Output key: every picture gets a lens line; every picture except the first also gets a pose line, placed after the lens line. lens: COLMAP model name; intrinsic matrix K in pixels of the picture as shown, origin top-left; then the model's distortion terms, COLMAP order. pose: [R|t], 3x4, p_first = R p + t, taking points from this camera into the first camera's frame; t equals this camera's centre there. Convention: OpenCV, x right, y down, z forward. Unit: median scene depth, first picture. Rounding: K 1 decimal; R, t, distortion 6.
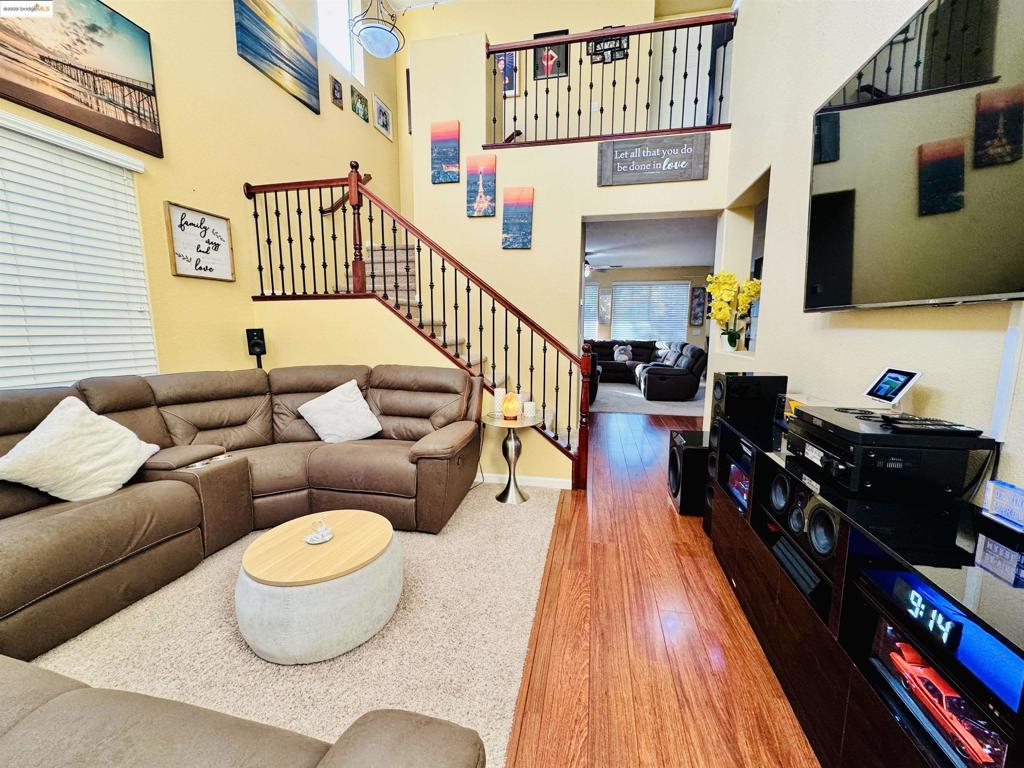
lens RADIAL K [[410.0, 0, 510.8], [0, 410.0, 383.8], [0, 0, 1]] dist [-0.000301, -0.000022]
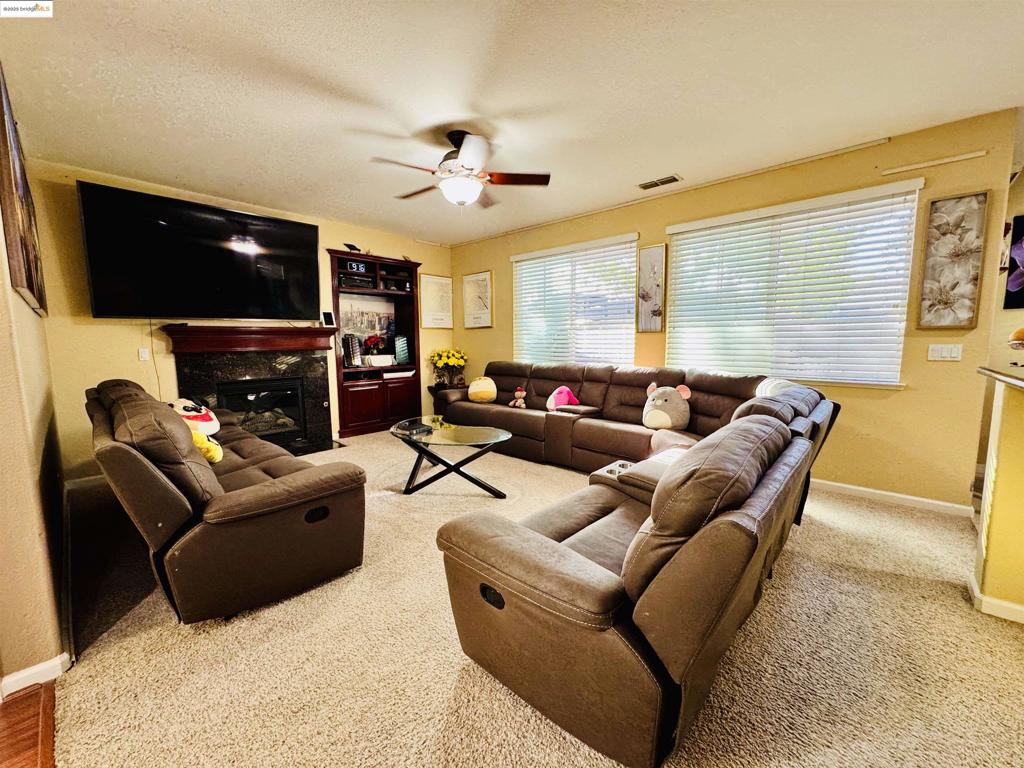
lens RADIAL K [[410.0, 0, 512.1], [0, 410.0, 383.8], [0, 0, 1]] dist [-0.000301, -0.000022]
pose [[0.865499, 0.044417, -0.498938, 0.334896], [-0.057414, 0.998293, -0.010725, -0.082498], [0.497609, 0.037929, 0.866572, 0.597898]]
